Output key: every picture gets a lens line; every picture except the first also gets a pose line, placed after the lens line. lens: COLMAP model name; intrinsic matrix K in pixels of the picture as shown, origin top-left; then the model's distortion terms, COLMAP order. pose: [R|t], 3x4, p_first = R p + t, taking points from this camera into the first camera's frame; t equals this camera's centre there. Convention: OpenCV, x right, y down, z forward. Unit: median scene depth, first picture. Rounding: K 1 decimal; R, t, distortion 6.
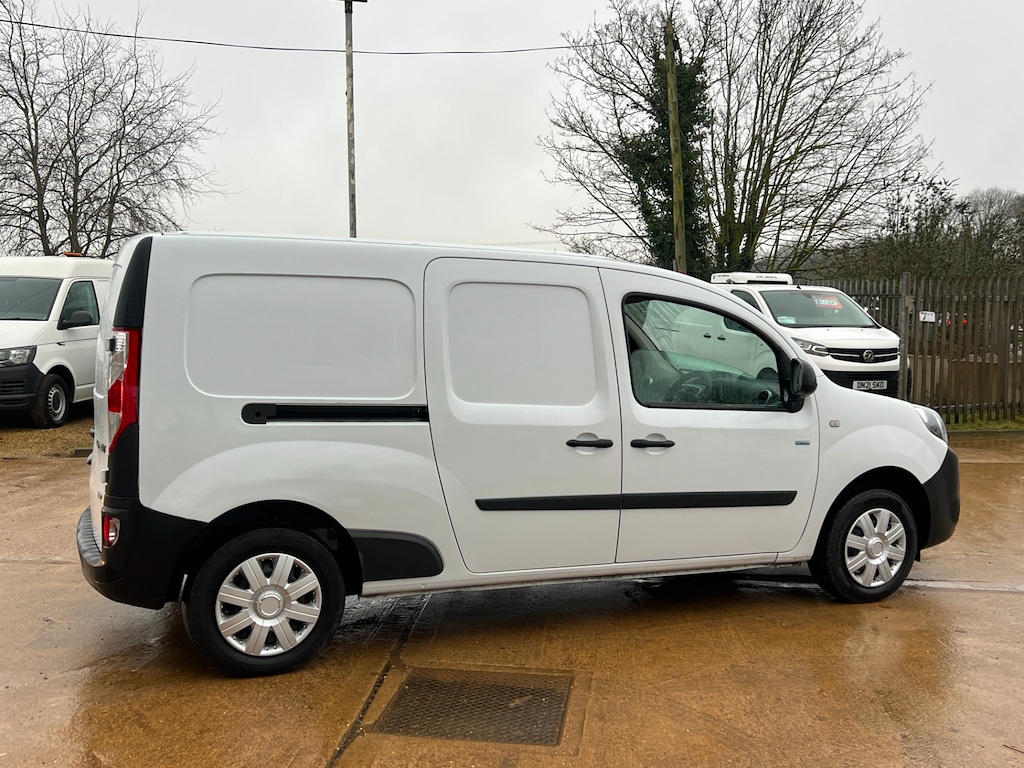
lens RADIAL K [[982.1, 0, 518.6], [0, 982.1, 384.3], [0, 0, 1]] dist [0.112874, -0.190411]
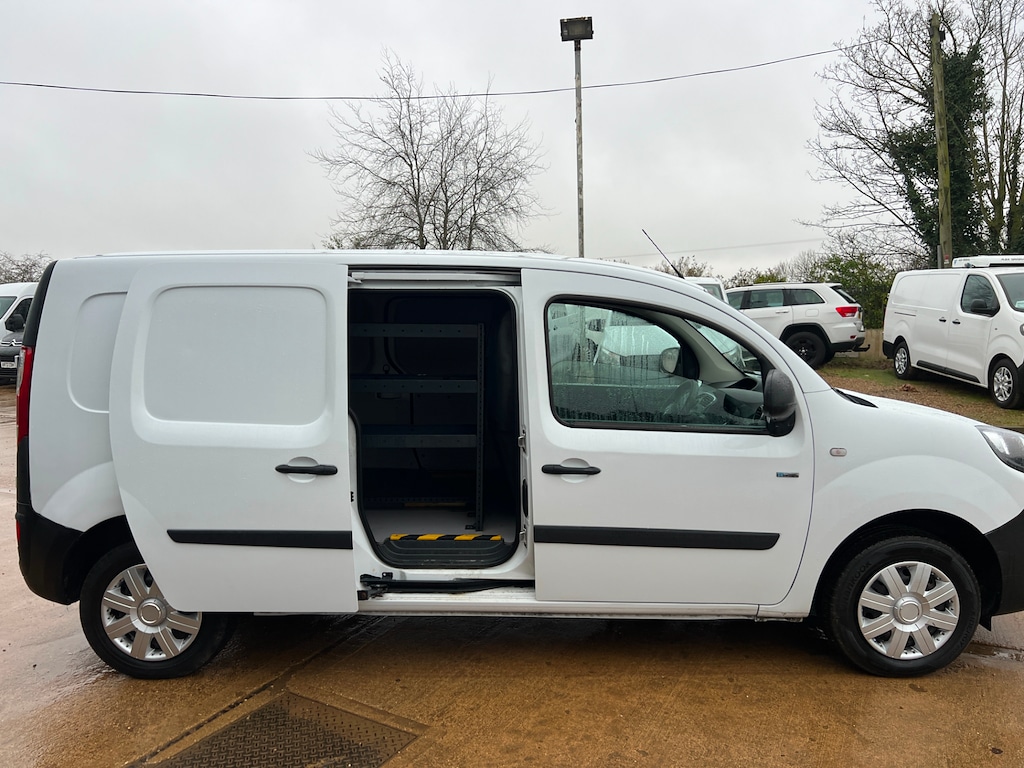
lens RADIAL K [[767.7, 0, 508.0], [0, 767.7, 386.2], [0, 0, 1]] dist [0.061381, -0.068948]
pose [[0.915856, 0.016504, -0.401168, 0.316172], [-0.002607, 0.999378, 0.035164, -0.032954], [0.401499, -0.031160, 0.915329, 0.322489]]
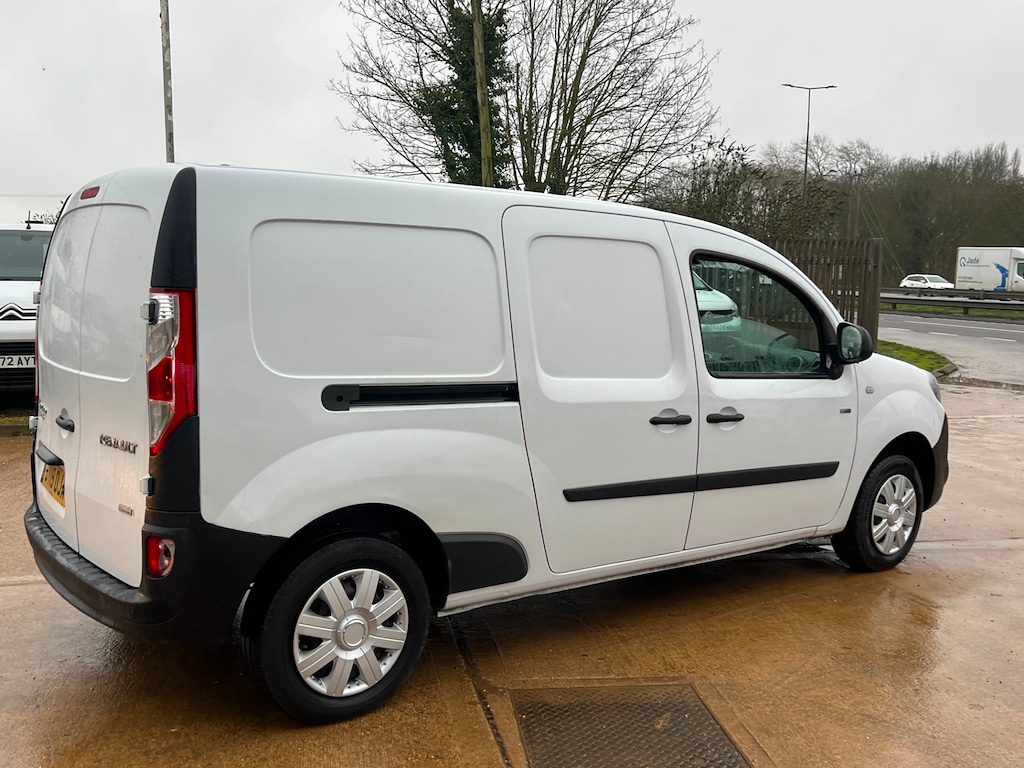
lens RADIAL K [[983.7, 0, 515.7], [0, 983.7, 387.5], [0, 0, 1]] dist [0.124976, -0.271782]
pose [[0.968370, -0.021405, 0.248600, -0.247128], [0.010101, 0.998860, 0.046657, -0.010738], [-0.249316, -0.042670, 0.967482, 0.148758]]
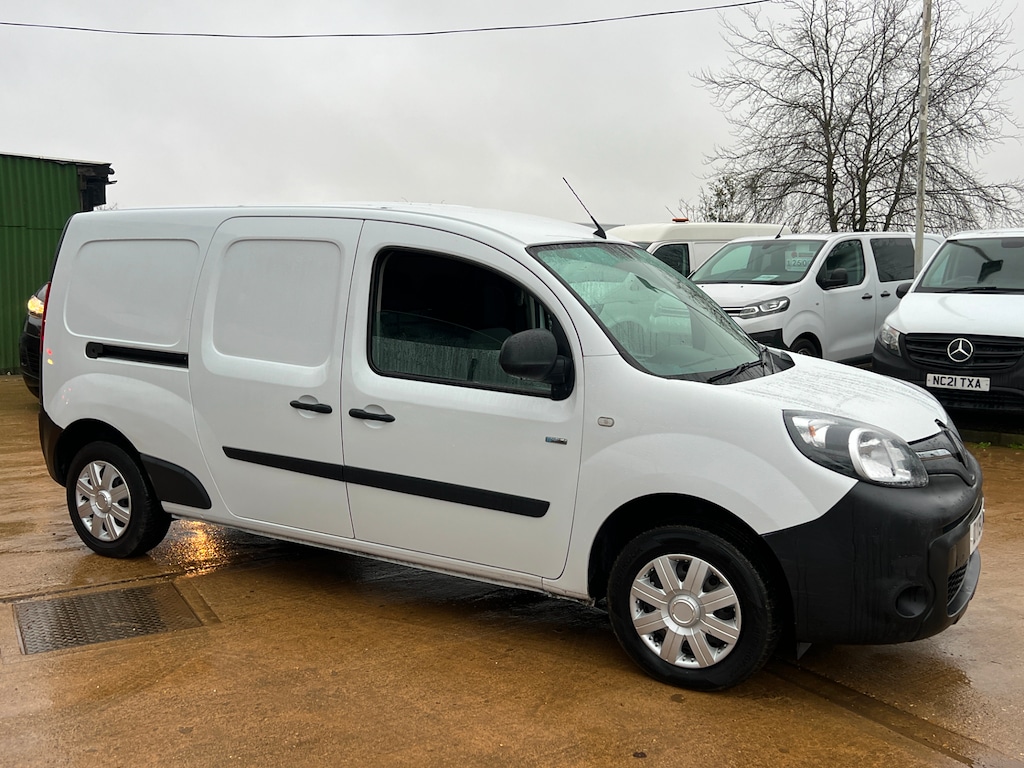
lens RADIAL K [[984.1, 0, 512.0], [0, 984.1, 384.0], [0, 0, 1]] dist [0.085892, -0.158156]
pose [[0.606848, 0.084678, -0.790295, 0.821547], [-0.053482, 0.996405, 0.065695, -0.030442], [0.793017, 0.002399, 0.609195, 0.494148]]
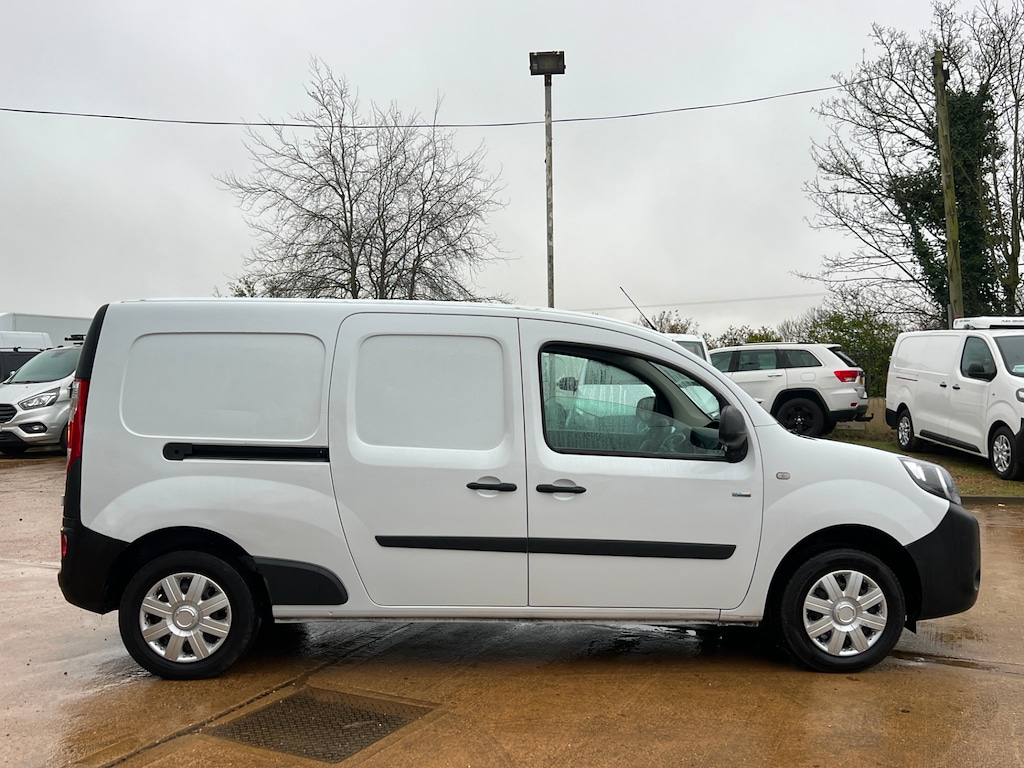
lens RADIAL K [[983.7, 0, 515.7], [0, 983.7, 387.5], [0, 0, 1]] dist [0.124976, -0.271782]
pose [[0.941447, -0.005074, -0.337122, 0.387734], [-0.012788, 0.998630, -0.050741, 0.007000], [0.336917, 0.052081, 0.940093, 0.021549]]
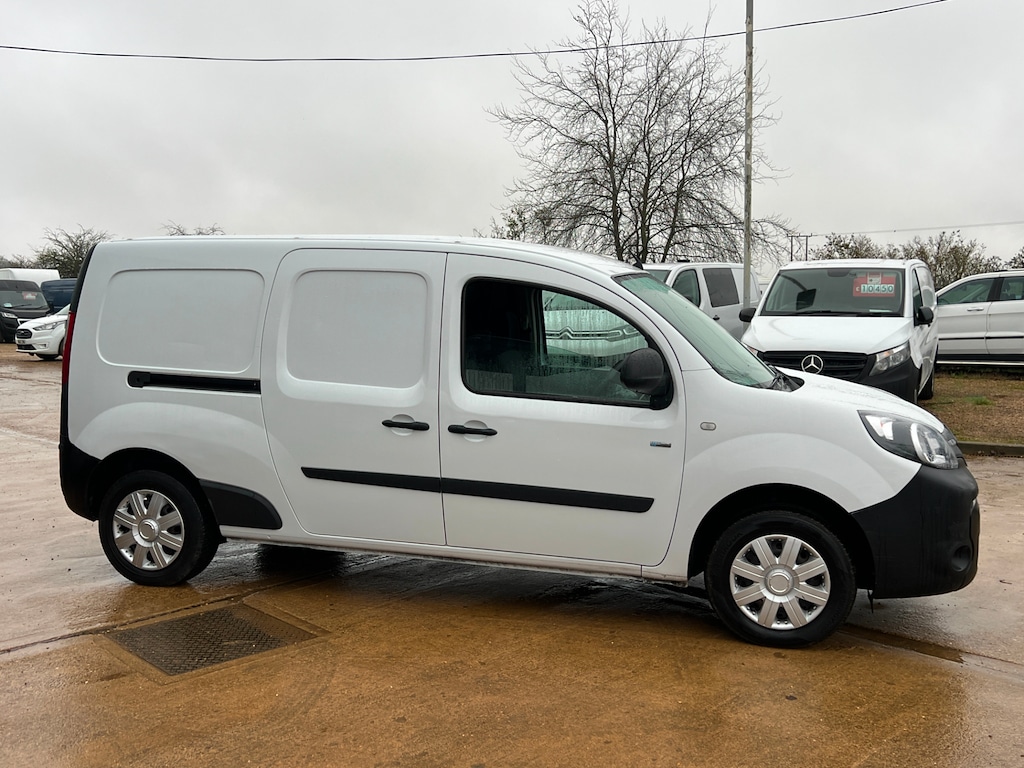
lens RADIAL K [[983.7, 0, 515.7], [0, 983.7, 387.5], [0, 0, 1]] dist [0.124976, -0.271782]
pose [[0.784801, 0.048540, -0.617844, 0.693541], [-0.036738, 0.998819, 0.031805, -0.013937], [0.618658, -0.002262, 0.785657, 0.224501]]
